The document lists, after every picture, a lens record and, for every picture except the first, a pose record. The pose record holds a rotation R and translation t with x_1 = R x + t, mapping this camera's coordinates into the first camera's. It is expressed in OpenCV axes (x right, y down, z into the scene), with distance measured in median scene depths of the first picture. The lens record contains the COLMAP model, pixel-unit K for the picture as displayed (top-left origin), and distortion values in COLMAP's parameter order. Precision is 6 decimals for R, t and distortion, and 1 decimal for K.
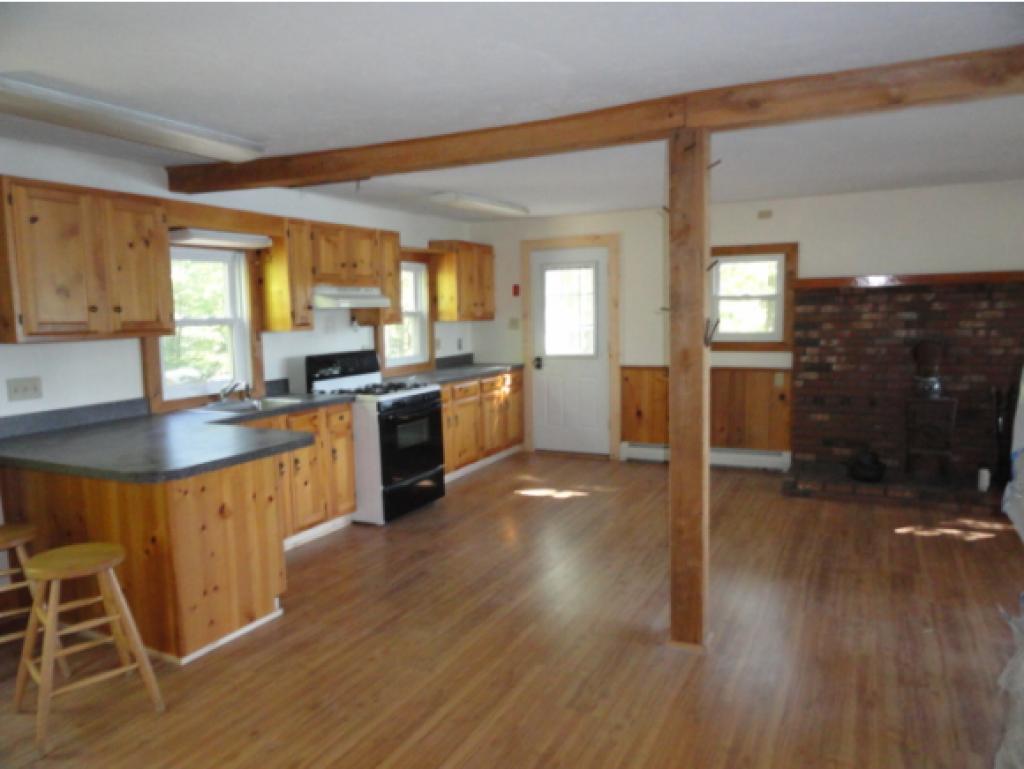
lens RADIAL K [[709.3, 0, 512.9], [0, 709.3, 386.1], [0, 0, 1]] dist [0.009328, 0.001679]
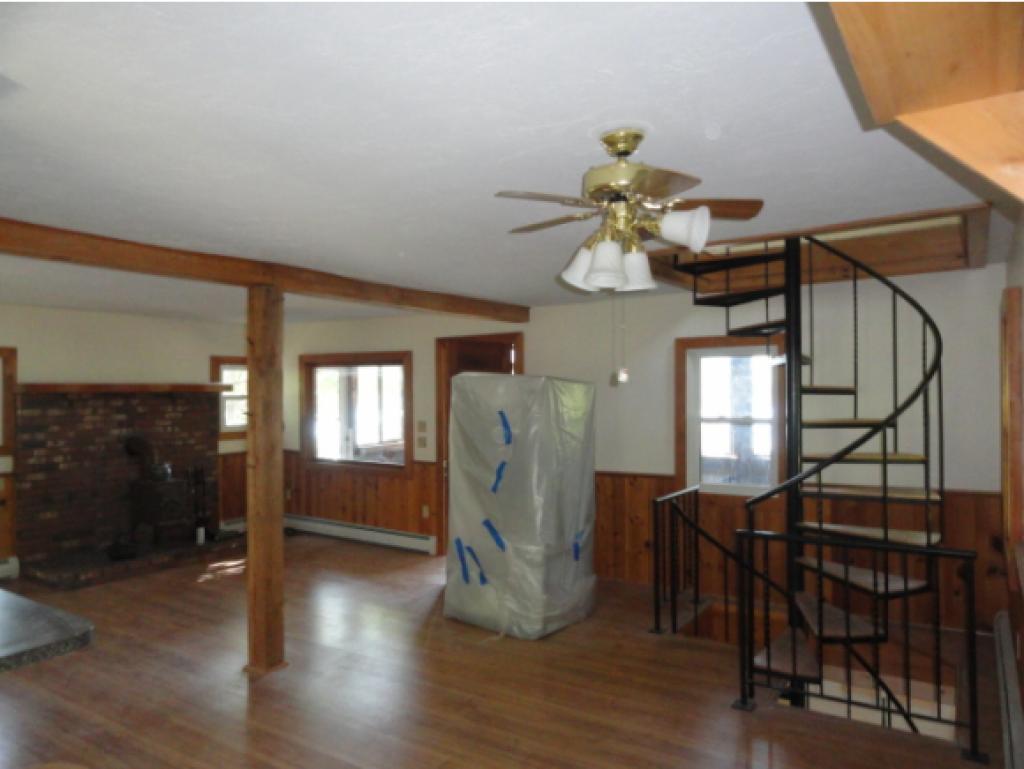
lens RADIAL K [[709.3, 0, 511.3], [0, 709.3, 385.4], [0, 0, 1]] dist [0.009328, 0.001679]
pose [[0.137643, 0.030266, 0.990019, -0.537727], [0.115076, 0.992275, -0.046334, -0.019890], [-0.983774, 0.120306, 0.133097, 0.175196]]
